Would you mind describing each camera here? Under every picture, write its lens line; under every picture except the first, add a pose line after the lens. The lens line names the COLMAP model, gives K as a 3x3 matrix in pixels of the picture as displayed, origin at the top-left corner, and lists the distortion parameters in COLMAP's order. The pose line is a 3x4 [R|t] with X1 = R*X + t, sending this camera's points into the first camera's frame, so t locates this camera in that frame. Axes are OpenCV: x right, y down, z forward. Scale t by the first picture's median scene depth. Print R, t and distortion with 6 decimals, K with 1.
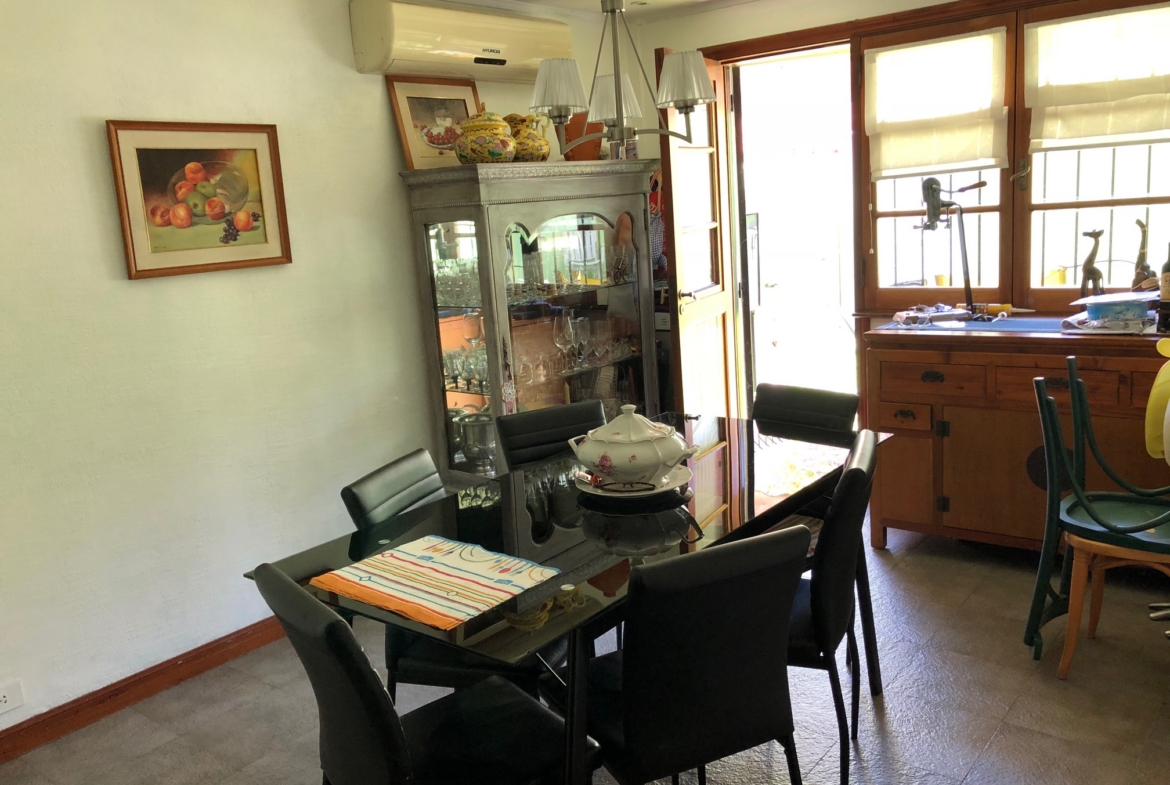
lens RADIAL K [[951.3, 0, 584.4], [0, 951.3, 374.3], [0, 0, 1]] dist [0.008207, 0.007313]
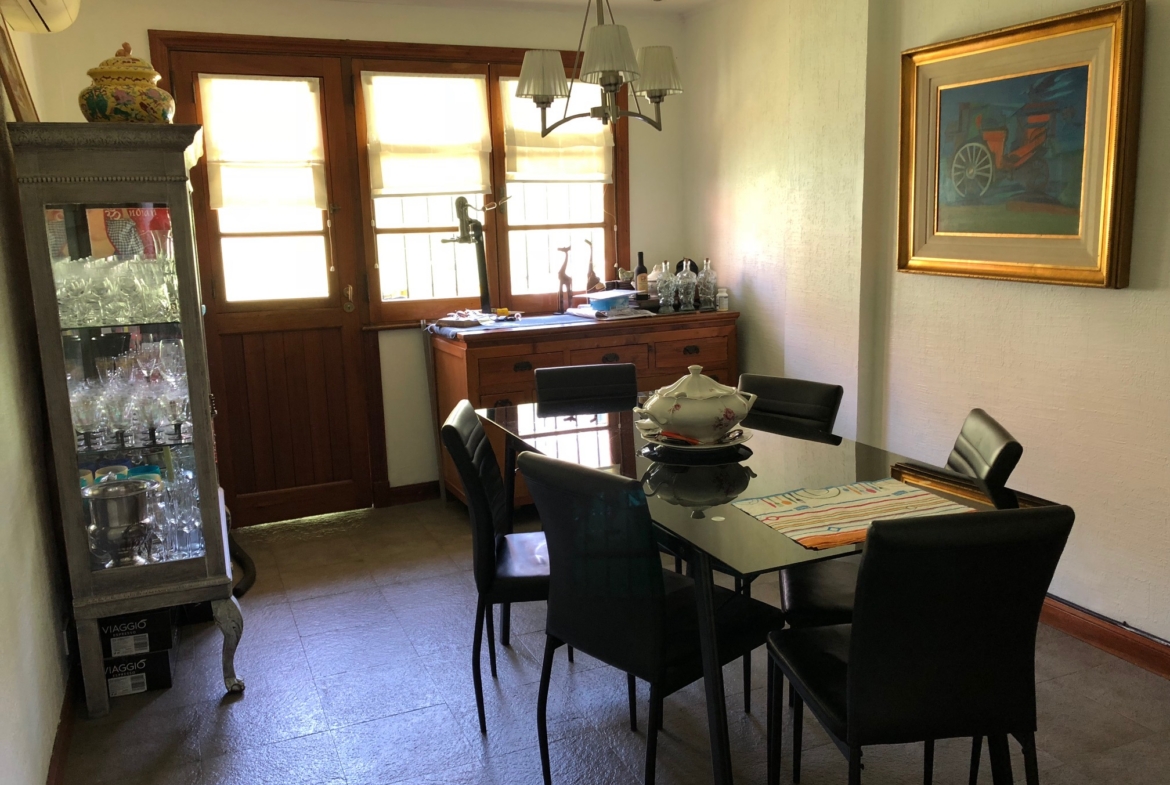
lens RADIAL K [[957.3, 0, 579.3], [0, 957.3, 393.7], [0, 0, 1]] dist [-0.000788, -0.003570]
pose [[0.470566, -0.101298, 0.876531, -0.609693], [0.146461, 0.988575, 0.035619, 0.003305], [-0.870124, 0.111617, 0.480026, 0.380900]]
